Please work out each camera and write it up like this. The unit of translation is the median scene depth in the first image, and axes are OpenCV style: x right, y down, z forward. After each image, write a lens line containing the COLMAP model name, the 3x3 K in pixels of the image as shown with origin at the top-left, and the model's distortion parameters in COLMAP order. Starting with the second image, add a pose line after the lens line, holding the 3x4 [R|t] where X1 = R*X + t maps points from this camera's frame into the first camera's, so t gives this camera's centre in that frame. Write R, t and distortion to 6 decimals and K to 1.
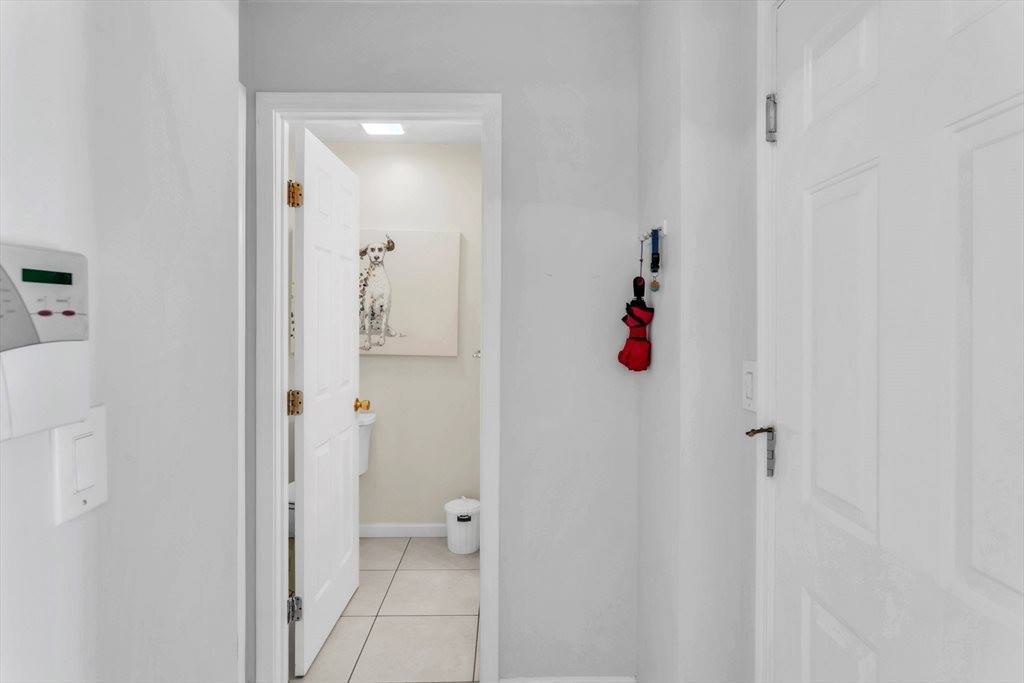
lens RADIAL K [[533.4, 0, 516.4], [0, 533.4, 331.8], [0, 0, 1]] dist [-0.015315, 0.001143]
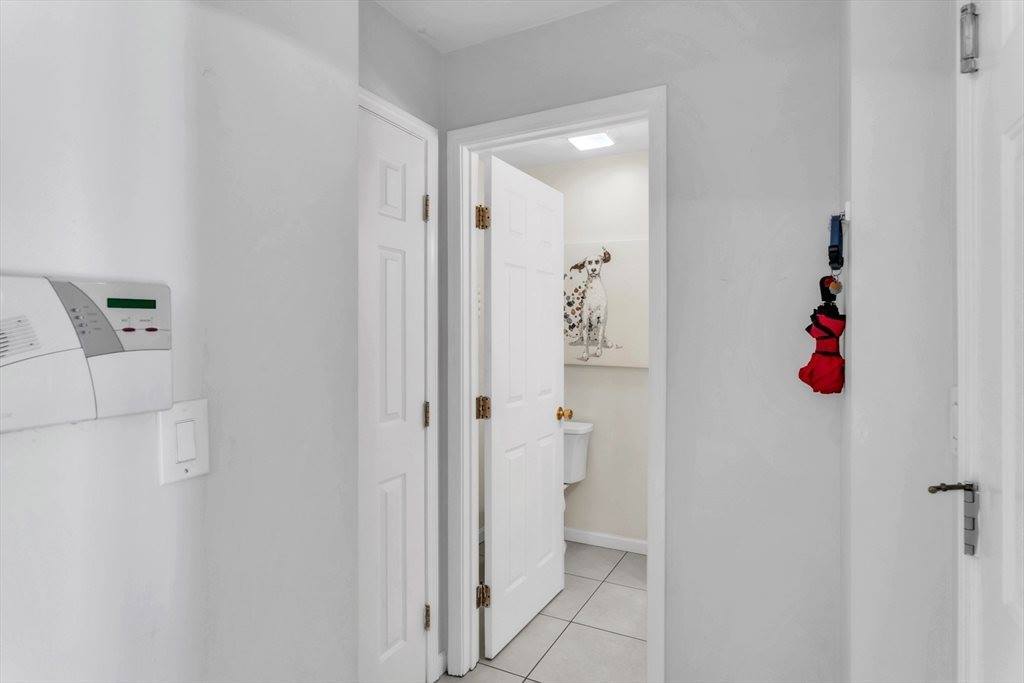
lens RADIAL K [[532.2, 0, 512.0], [0, 532.2, 341.5], [0, 0, 1]] dist [-0.014297, 0.001155]
pose [[0.879332, 0.002795, -0.476201, 0.154633], [-0.003991, 0.999991, -0.001500, -0.001517], [0.476192, 0.003220, 0.879335, 0.061181]]
